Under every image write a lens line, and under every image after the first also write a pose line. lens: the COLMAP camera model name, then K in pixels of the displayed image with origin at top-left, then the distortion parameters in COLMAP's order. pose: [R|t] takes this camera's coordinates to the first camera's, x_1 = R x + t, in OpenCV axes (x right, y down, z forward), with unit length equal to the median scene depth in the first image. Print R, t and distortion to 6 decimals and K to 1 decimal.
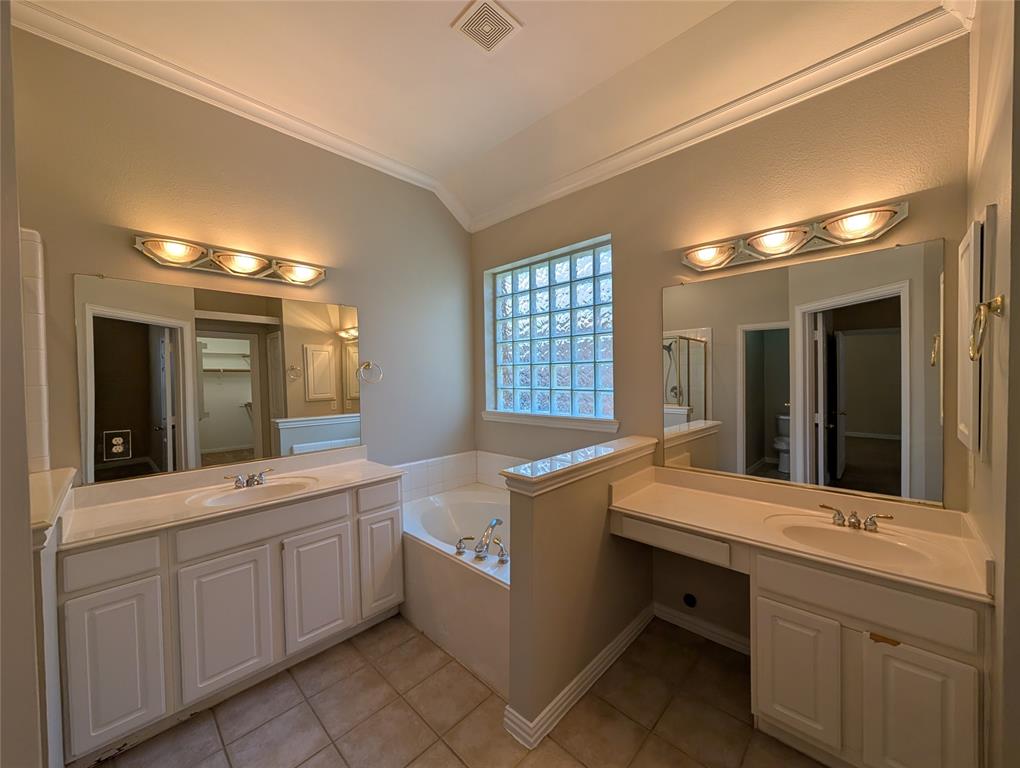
lens RADIAL K [[387.4, 0, 514.6], [0, 387.4, 384.7], [0, 0, 1]] dist [-0.000830, 0.000666]
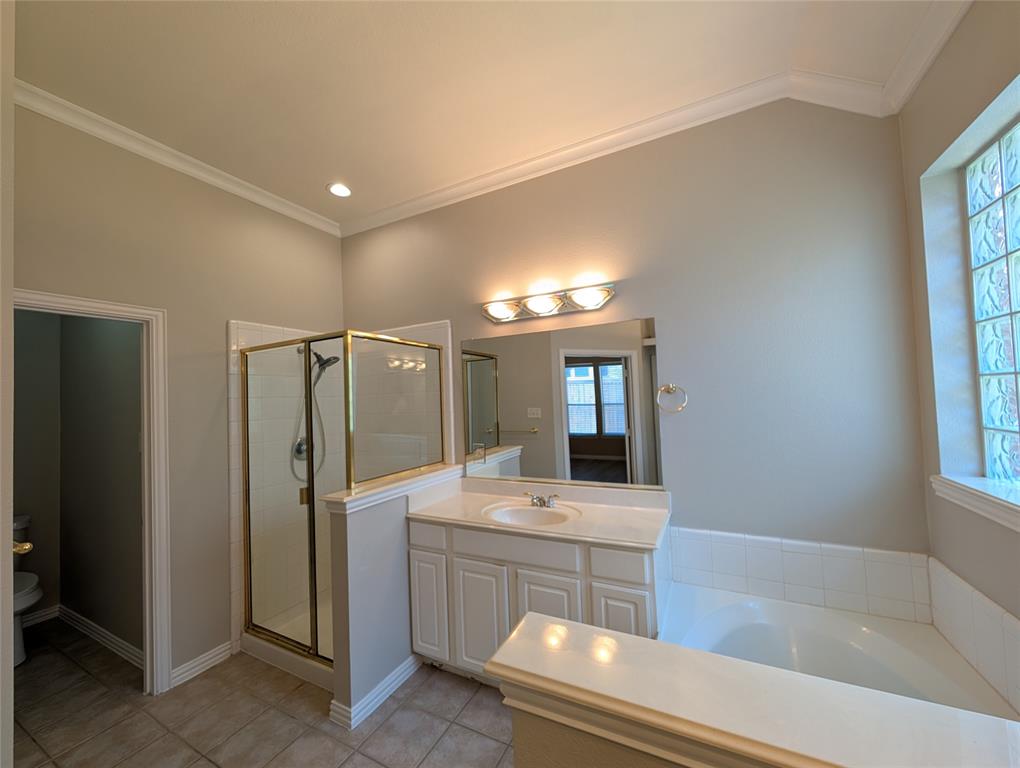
lens RADIAL K [[387.4, 0, 514.6], [0, 387.4, 384.7], [0, 0, 1]] dist [-0.000830, 0.000666]
pose [[0.288378, -0.028629, -0.957089, 0.324550], [0.012818, 0.999579, -0.026038, -0.050410], [0.957431, -0.004759, 0.288624, 0.568205]]
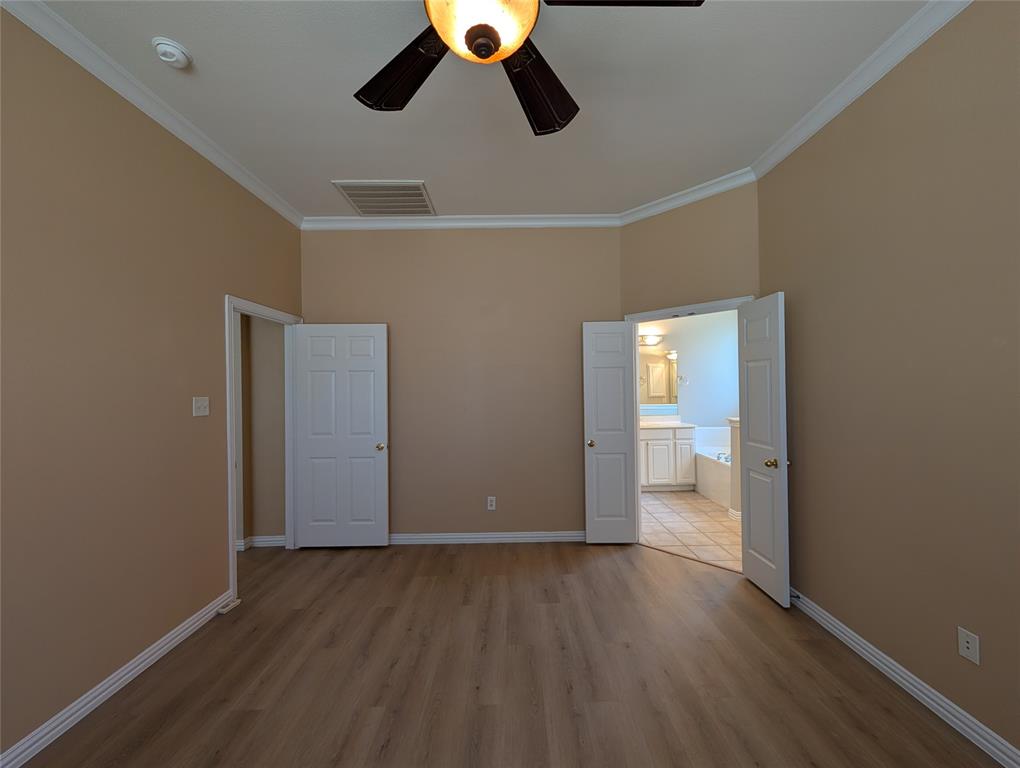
lens RADIAL K [[387.4, 0, 514.6], [0, 387.4, 384.7], [0, 0, 1]] dist [-0.000830, 0.000666]
pose [[0.696989, 0.001686, -0.717080, 0.594675], [-0.011240, 0.999900, -0.008574, 0.021106], [0.716994, 0.014036, 0.696938, -1.330130]]
